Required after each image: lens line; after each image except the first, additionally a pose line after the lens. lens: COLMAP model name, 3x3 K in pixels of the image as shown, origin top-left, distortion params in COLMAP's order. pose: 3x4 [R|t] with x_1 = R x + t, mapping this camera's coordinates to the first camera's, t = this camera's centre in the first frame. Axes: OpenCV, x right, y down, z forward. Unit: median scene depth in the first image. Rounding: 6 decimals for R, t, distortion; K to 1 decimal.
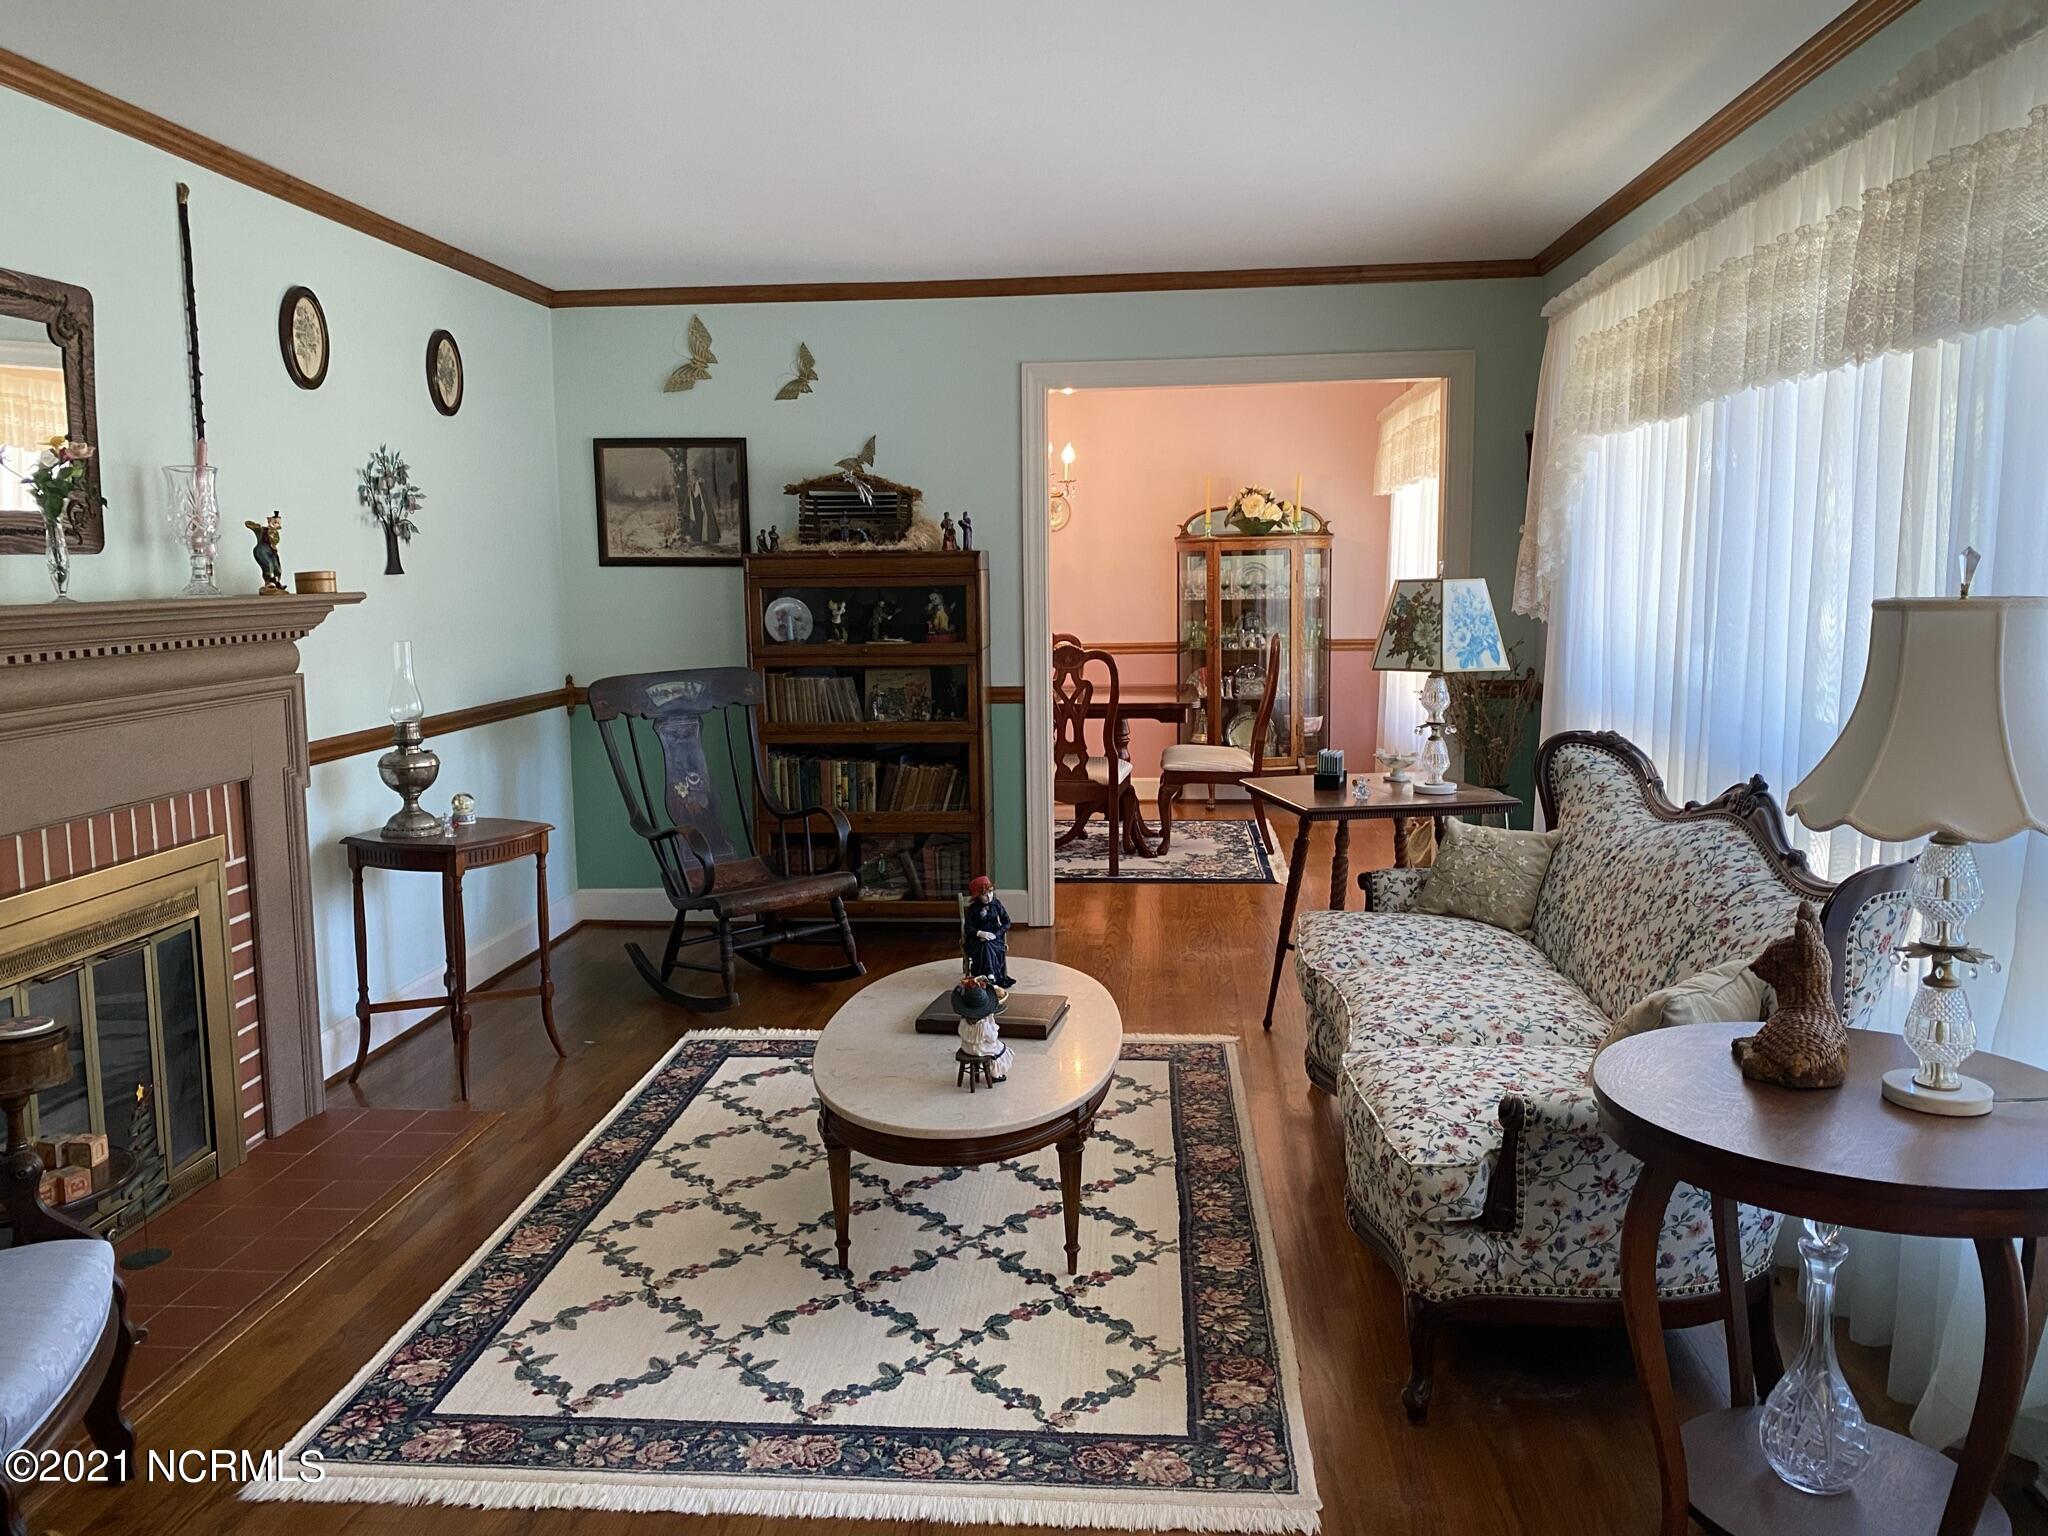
lens RADIAL K [[1584.0, 0, 1020.6], [0, 1584.0, 751.6], [0, 0, 1]] dist [0.038039, -0.004167]
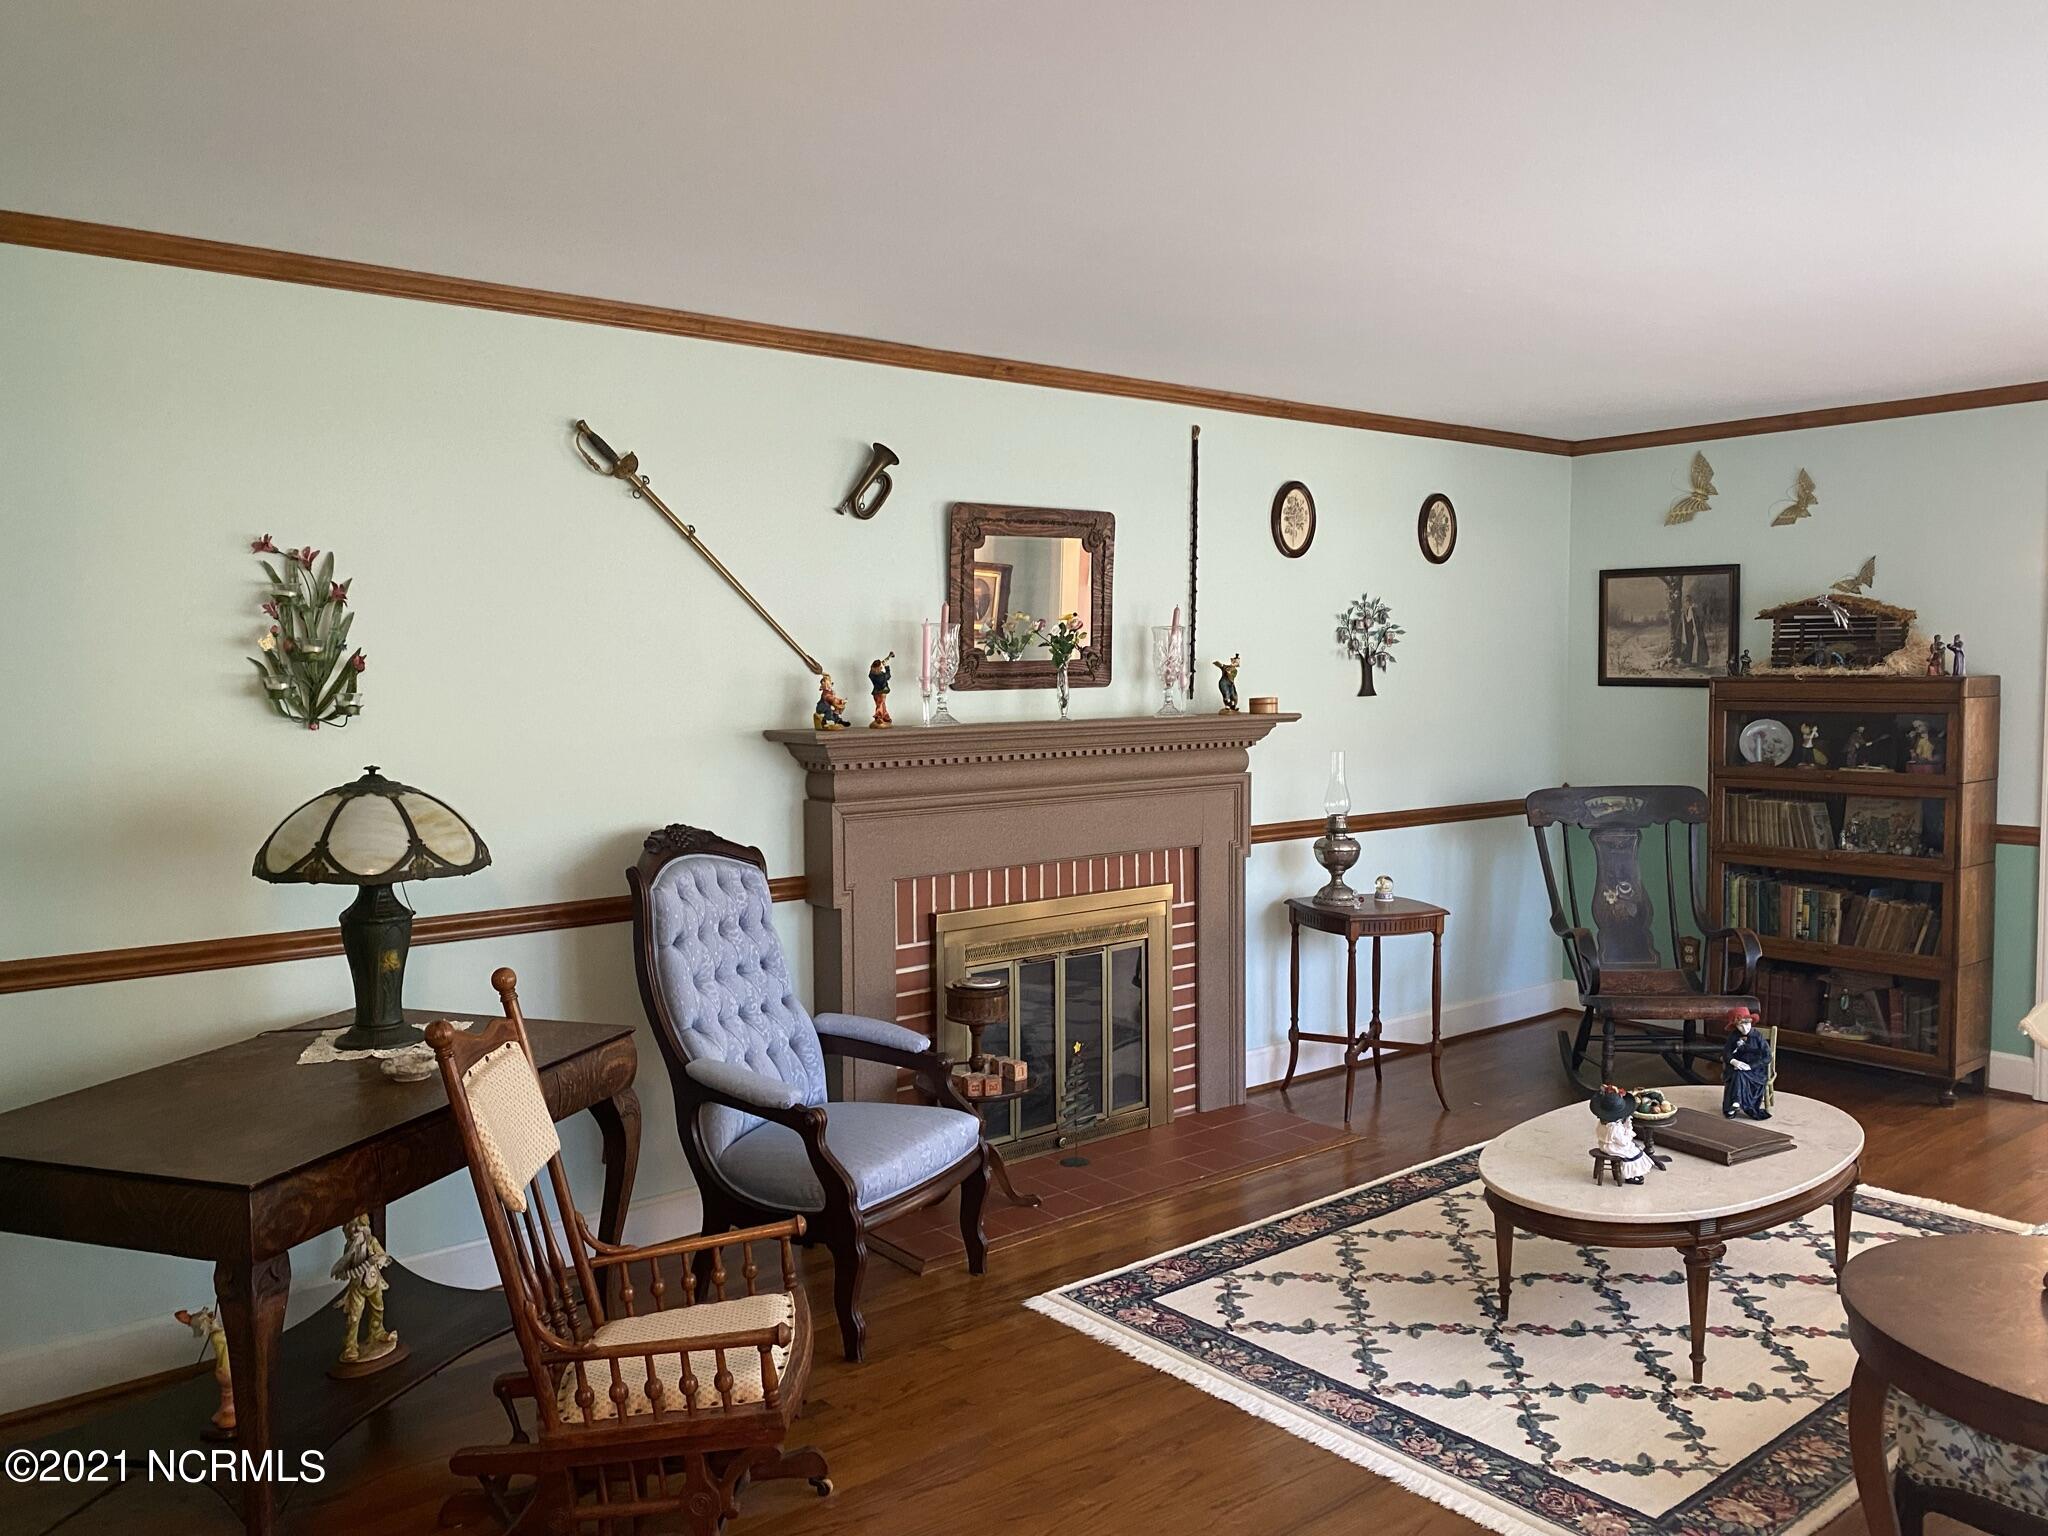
lens RADIAL K [[1592.7, 0, 1024.0], [0, 1592.7, 768.0], [0, 0, 1]] dist [0.050394, 0.013588]
pose [[0.707756, 0.053984, -0.704392, 0.364366], [-0.086199, 0.996225, -0.010261, -0.023261], [0.701179, 0.067980, 0.709737, -0.085057]]
